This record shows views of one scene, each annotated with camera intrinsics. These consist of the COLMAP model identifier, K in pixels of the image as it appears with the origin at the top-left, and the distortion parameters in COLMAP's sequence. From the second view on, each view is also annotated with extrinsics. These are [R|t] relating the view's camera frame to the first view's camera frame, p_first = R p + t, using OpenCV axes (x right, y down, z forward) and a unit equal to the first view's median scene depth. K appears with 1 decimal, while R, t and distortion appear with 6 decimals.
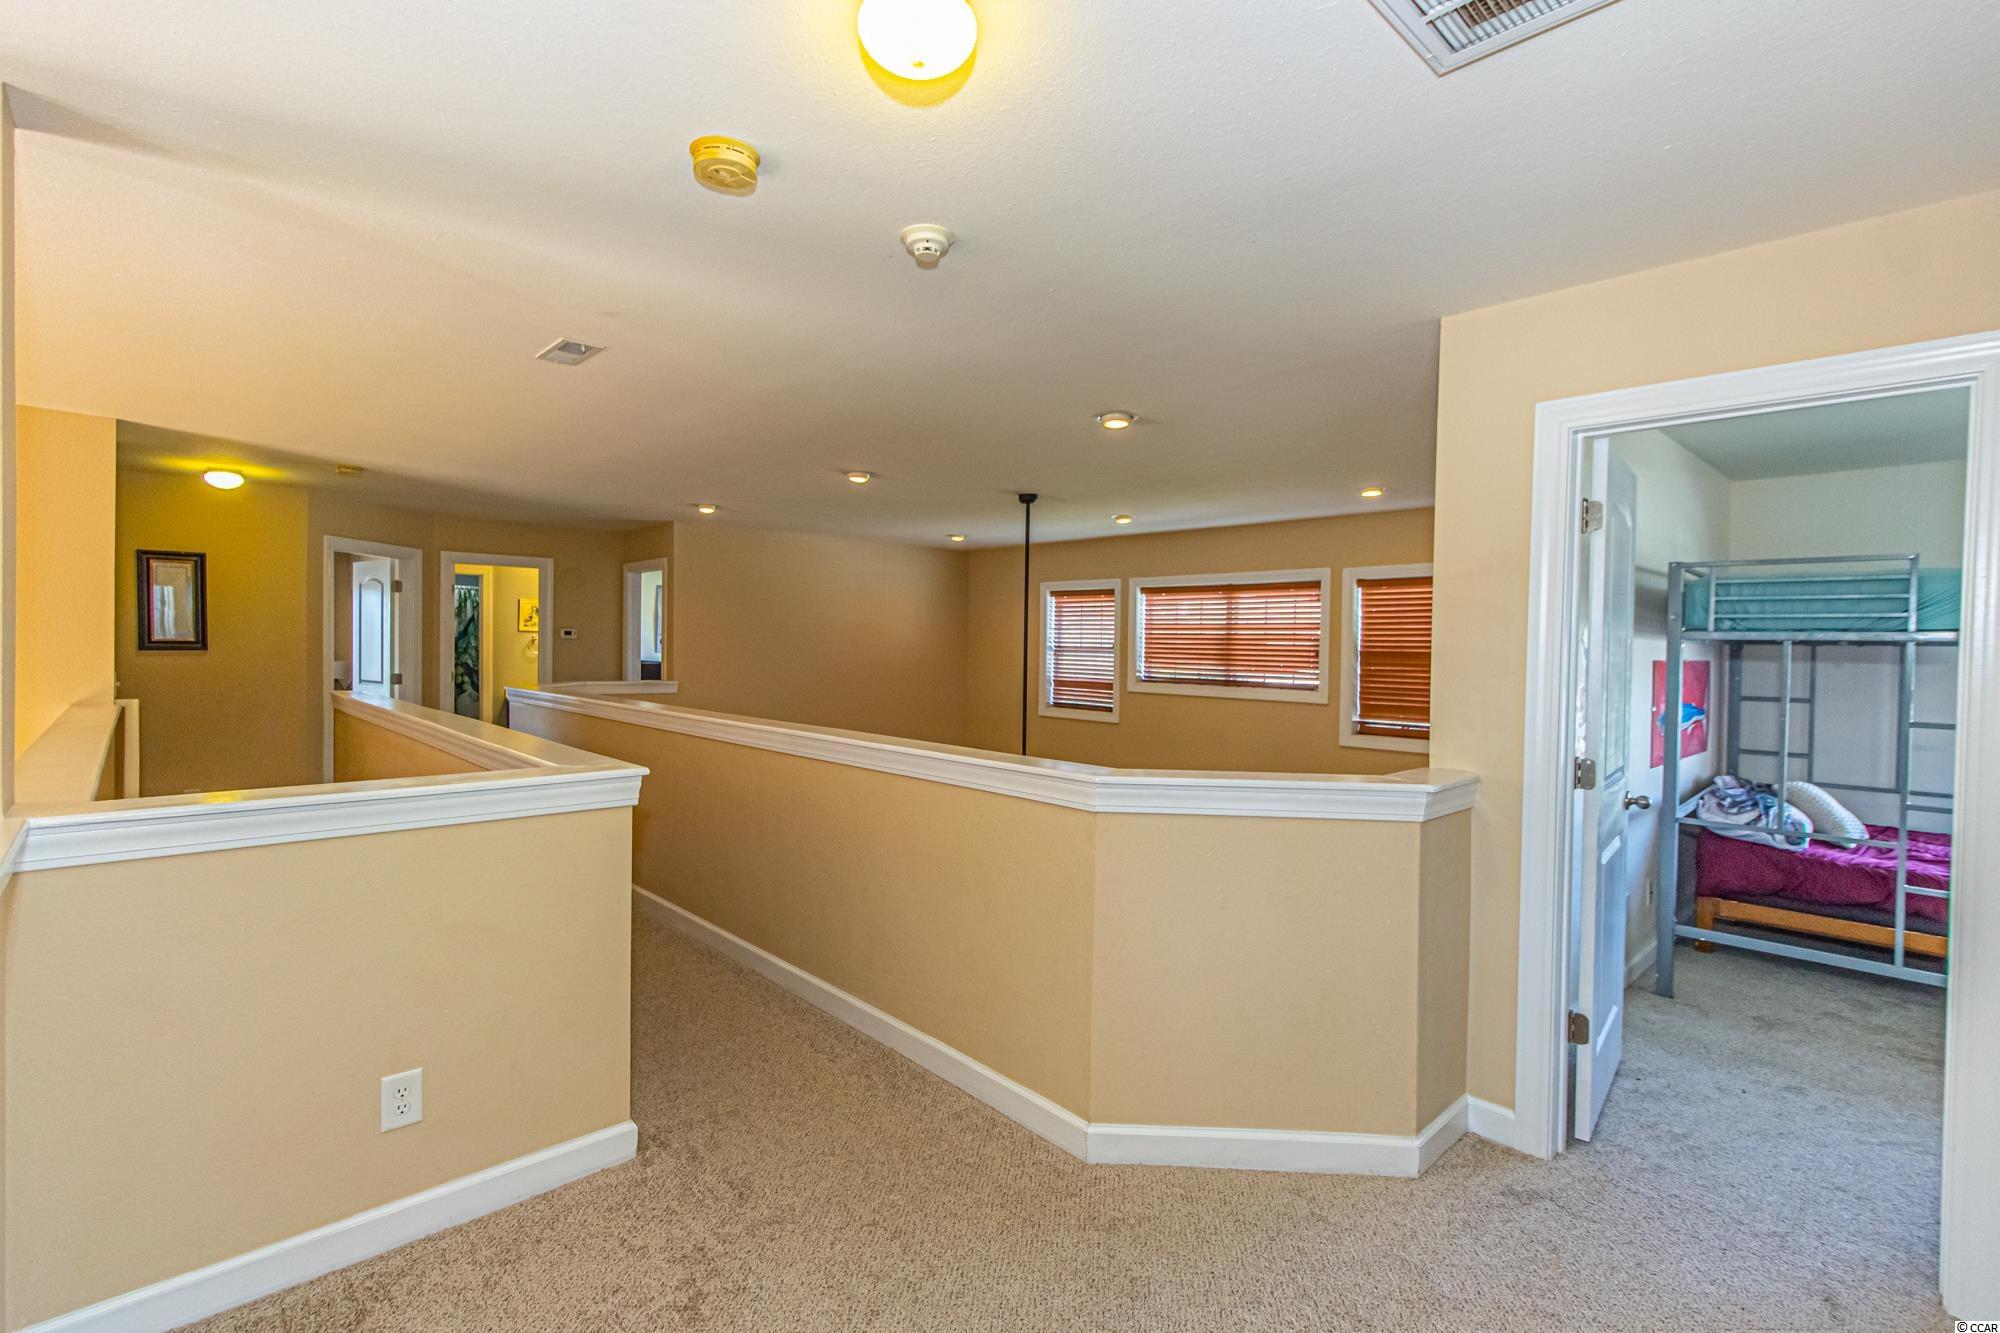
lens RADIAL K [[923.1, 0, 991.3], [0, 923.1, 660.5], [0, 0, 1]] dist [0.001608, 0.000499]
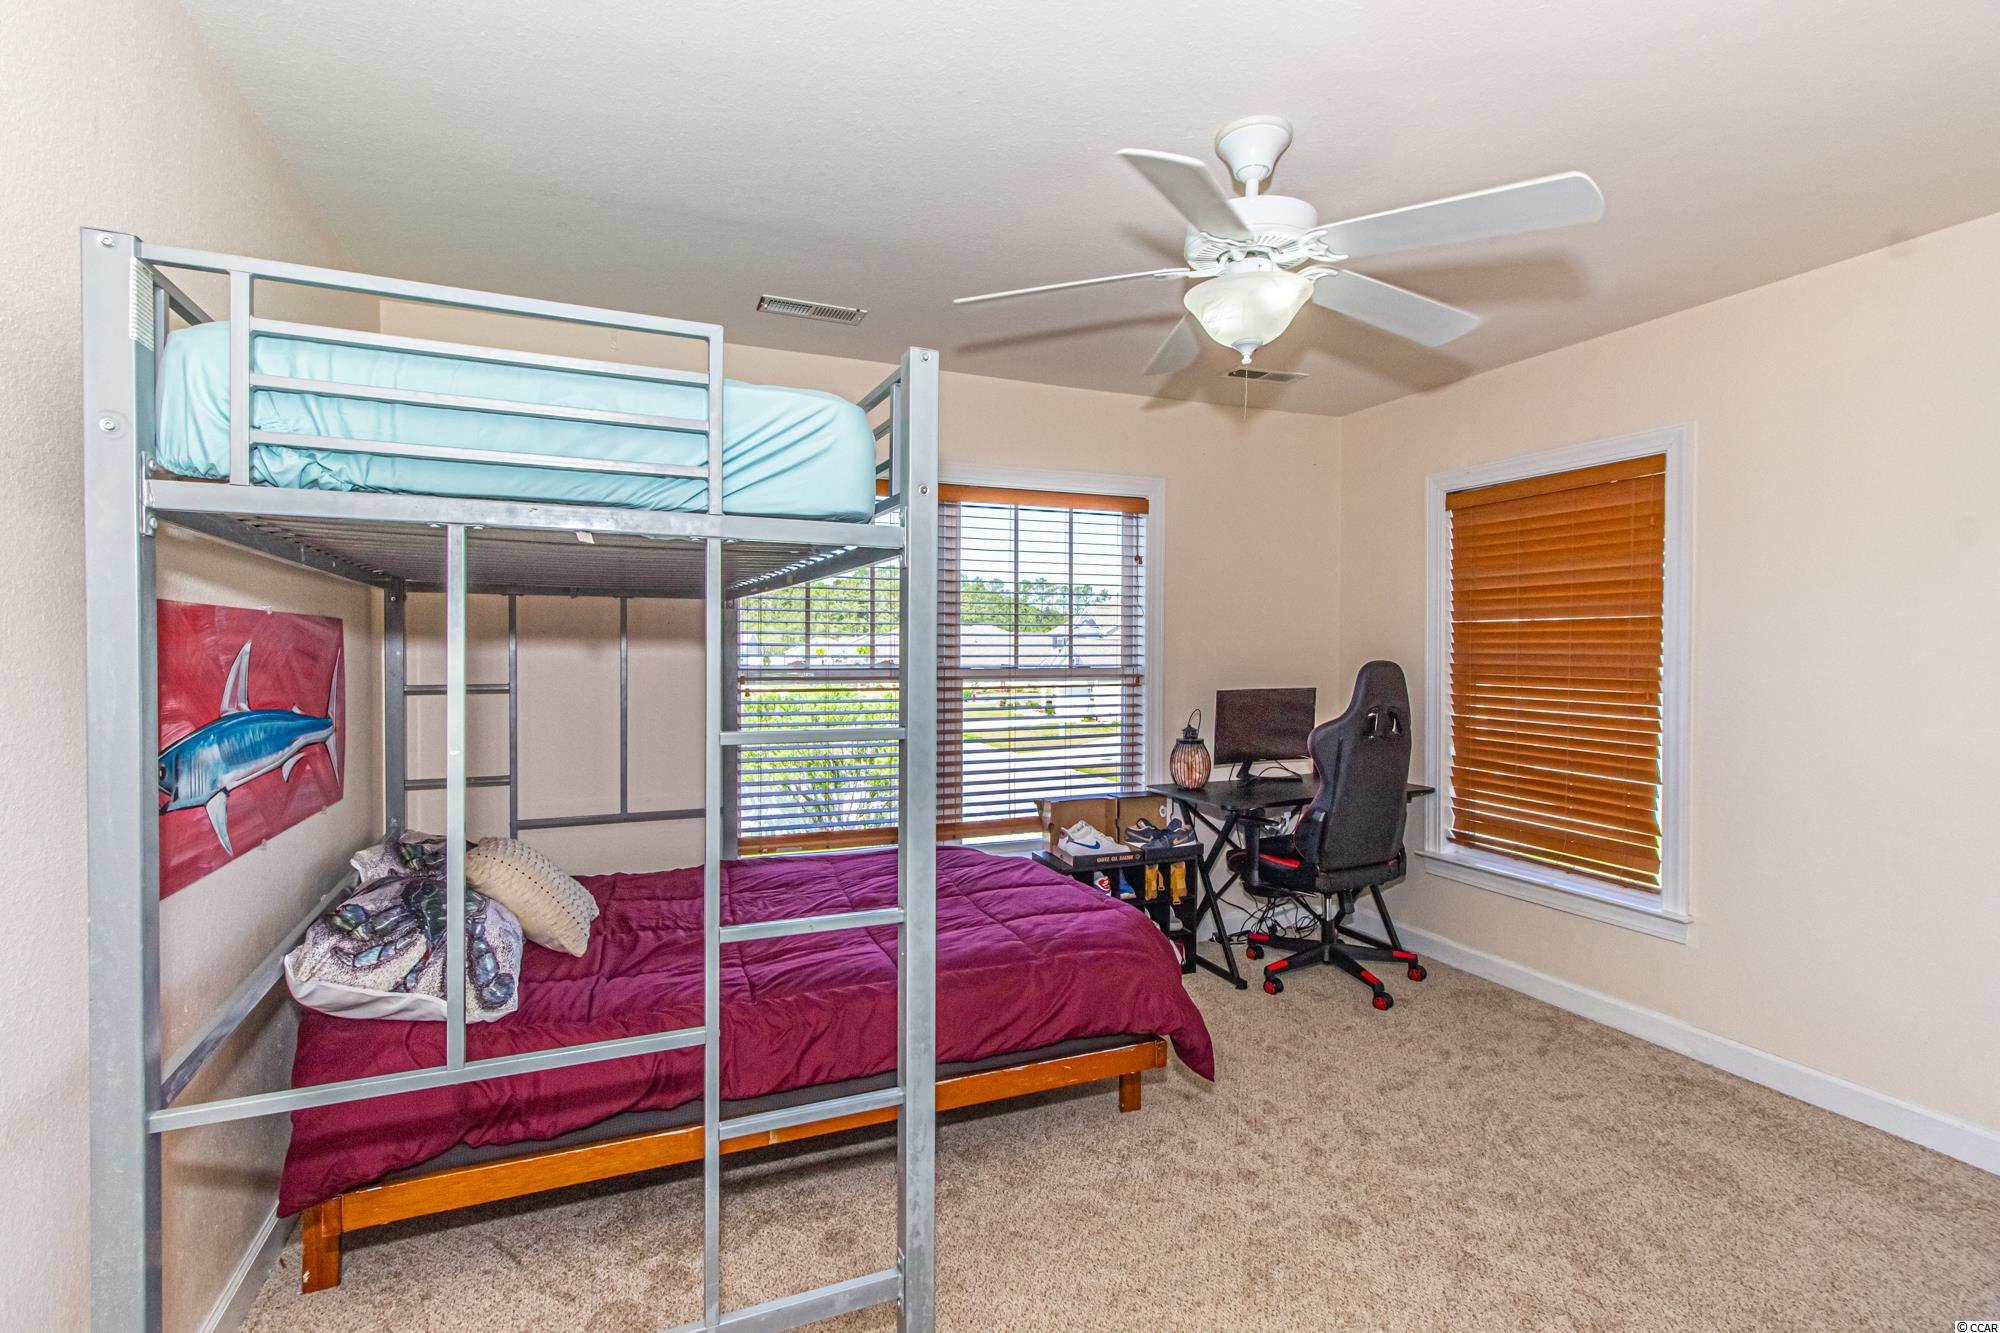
lens RADIAL K [[923.1, 0, 991.3], [0, 923.1, 660.5], [0, 0, 1]] dist [0.001608, 0.000499]
pose [[0.351997, -0.025433, 0.935656, 0.517075], [0.013739, 0.999663, 0.022005, 0.020199], [-0.935900, 0.005109, 0.352228, 0.590654]]
